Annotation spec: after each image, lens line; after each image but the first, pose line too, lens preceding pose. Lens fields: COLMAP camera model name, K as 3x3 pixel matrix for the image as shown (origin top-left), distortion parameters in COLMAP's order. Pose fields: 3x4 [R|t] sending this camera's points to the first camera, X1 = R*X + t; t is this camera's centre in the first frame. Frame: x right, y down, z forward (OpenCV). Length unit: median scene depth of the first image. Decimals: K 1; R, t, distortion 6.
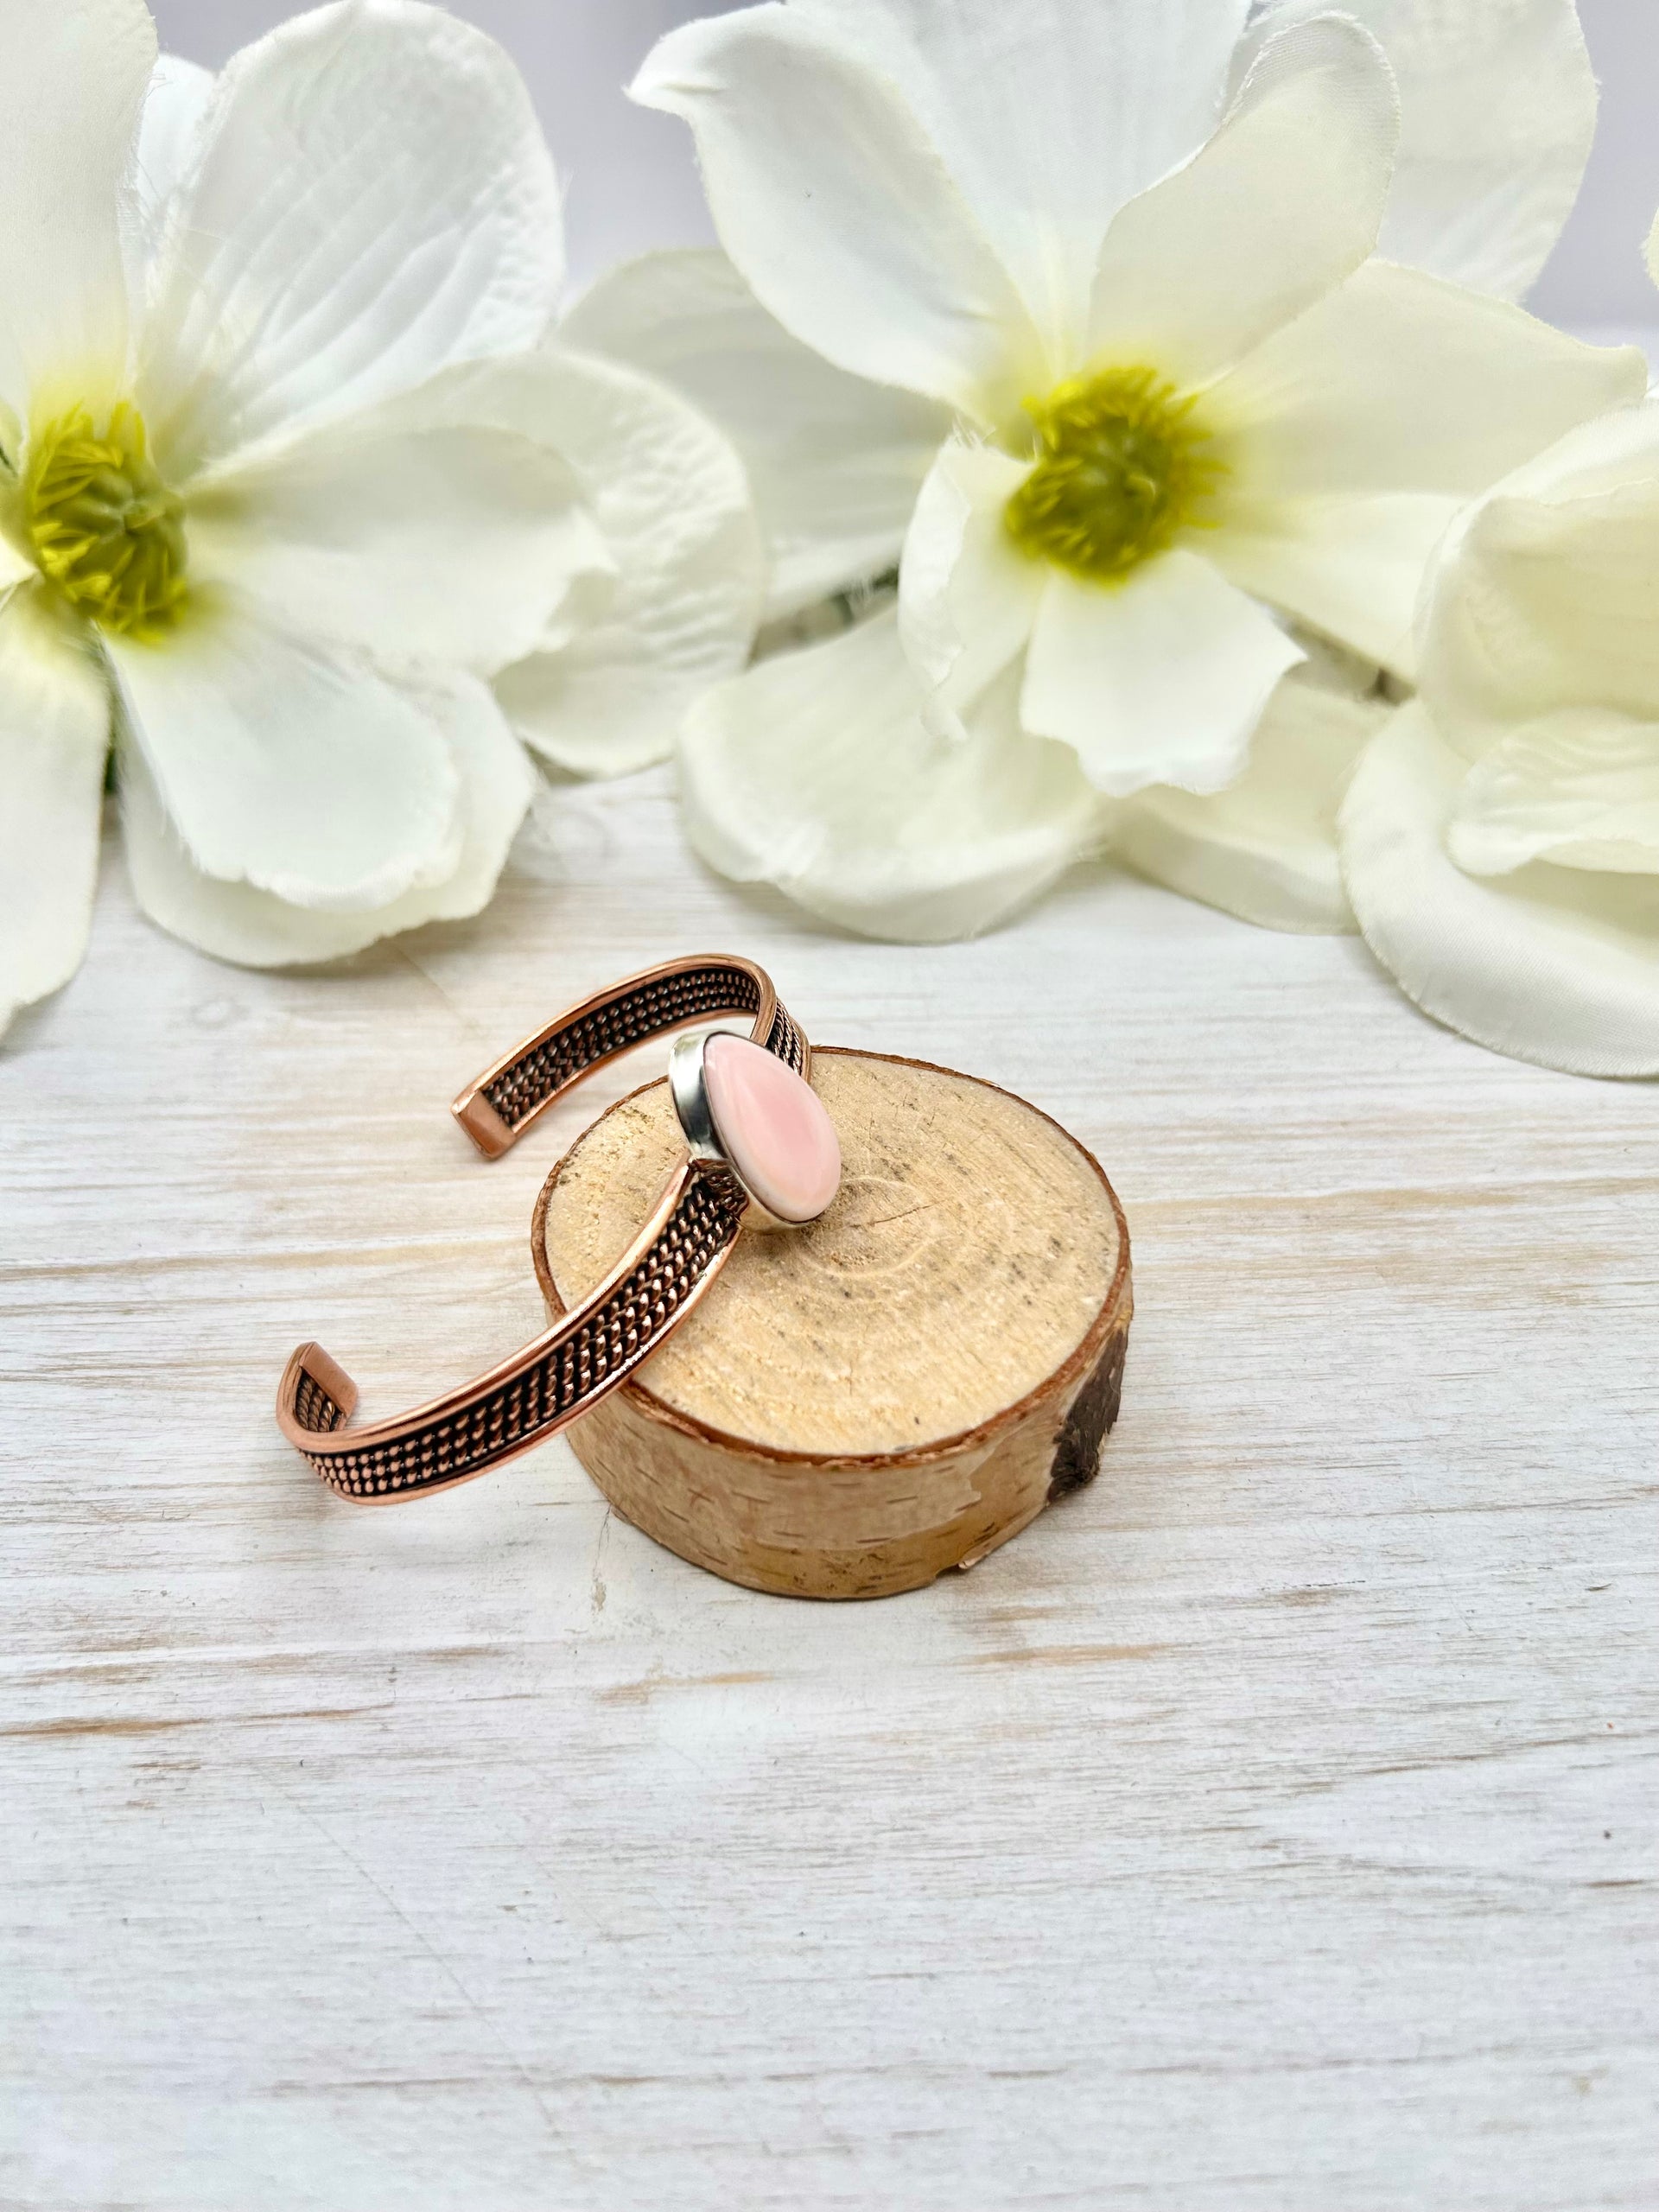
lens RADIAL K [[1649.6, 0, 819.0], [0, 1649.6, 1052.6], [0, 0, 1]] dist [-0.004874, -0.010402]
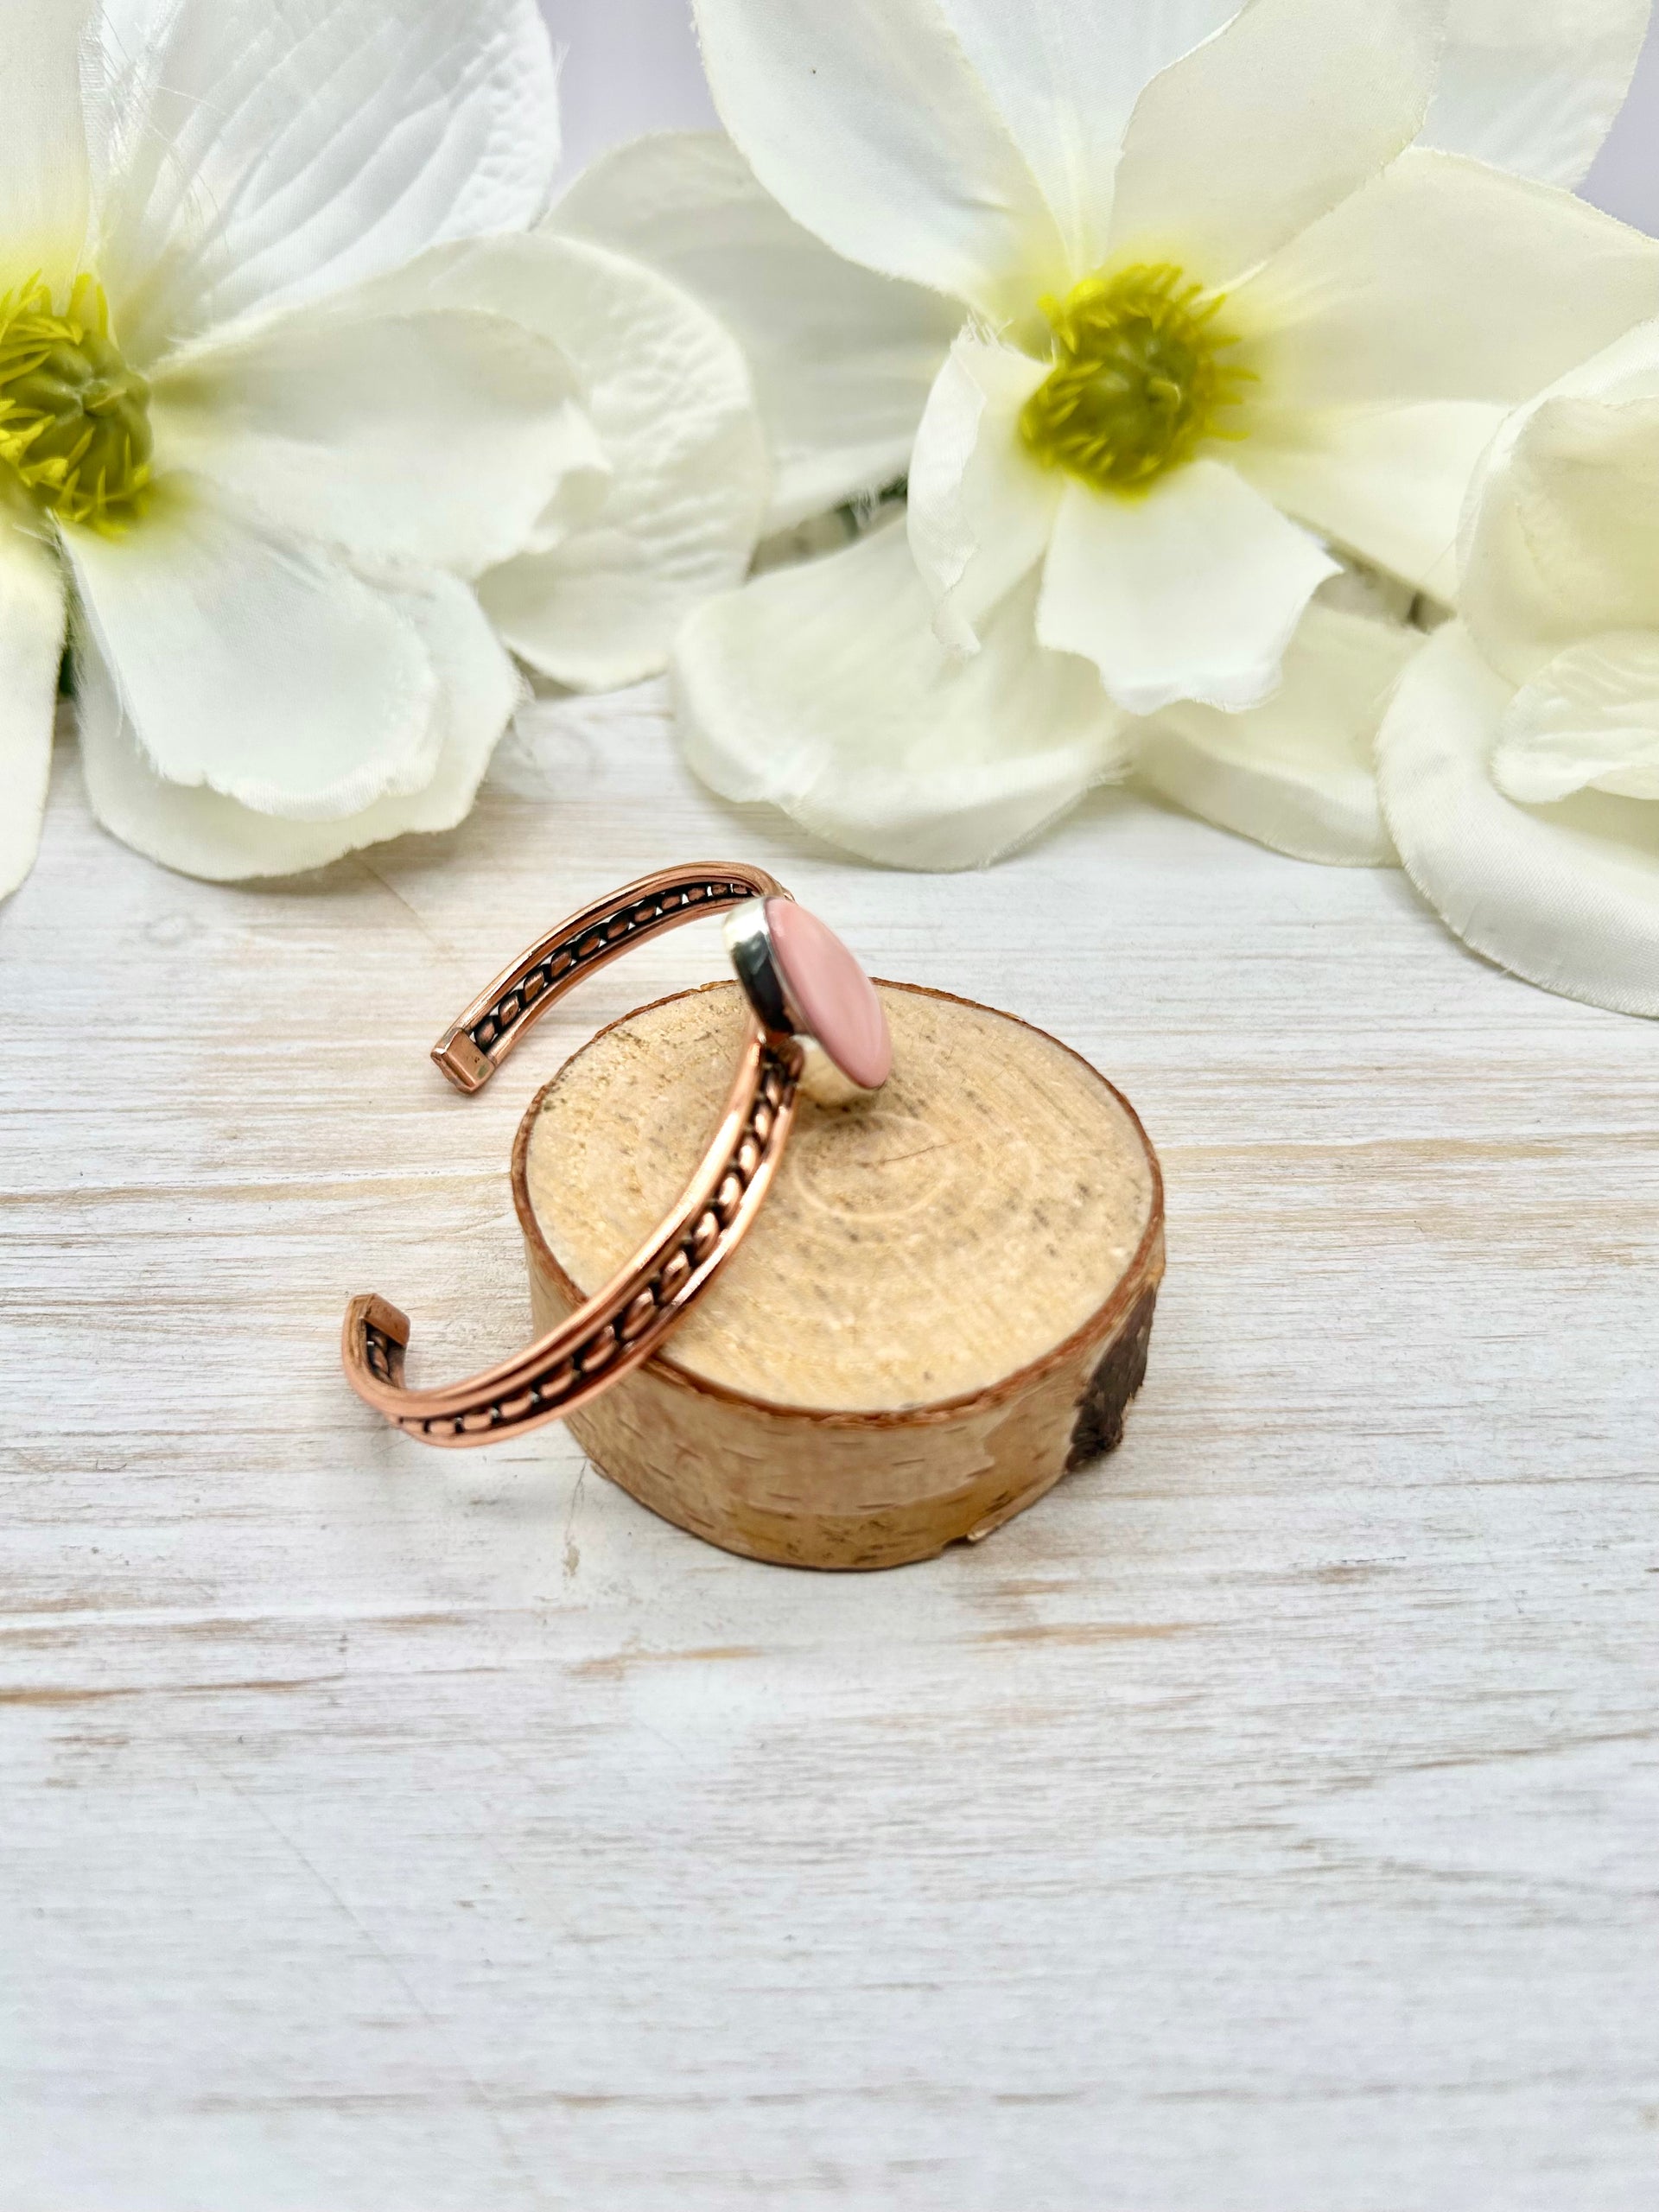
lens RADIAL K [[1626.0, 0, 819.7], [0, 1626.0, 1044.5], [0, 0, 1]] dist [-0.008604, -0.004571]
pose [[0.999728, 0.019635, 0.012595, -0.012951], [-0.019809, 0.999708, 0.013822, 0.028155], [-0.012320, -0.014068, 0.999825, 0.101960]]
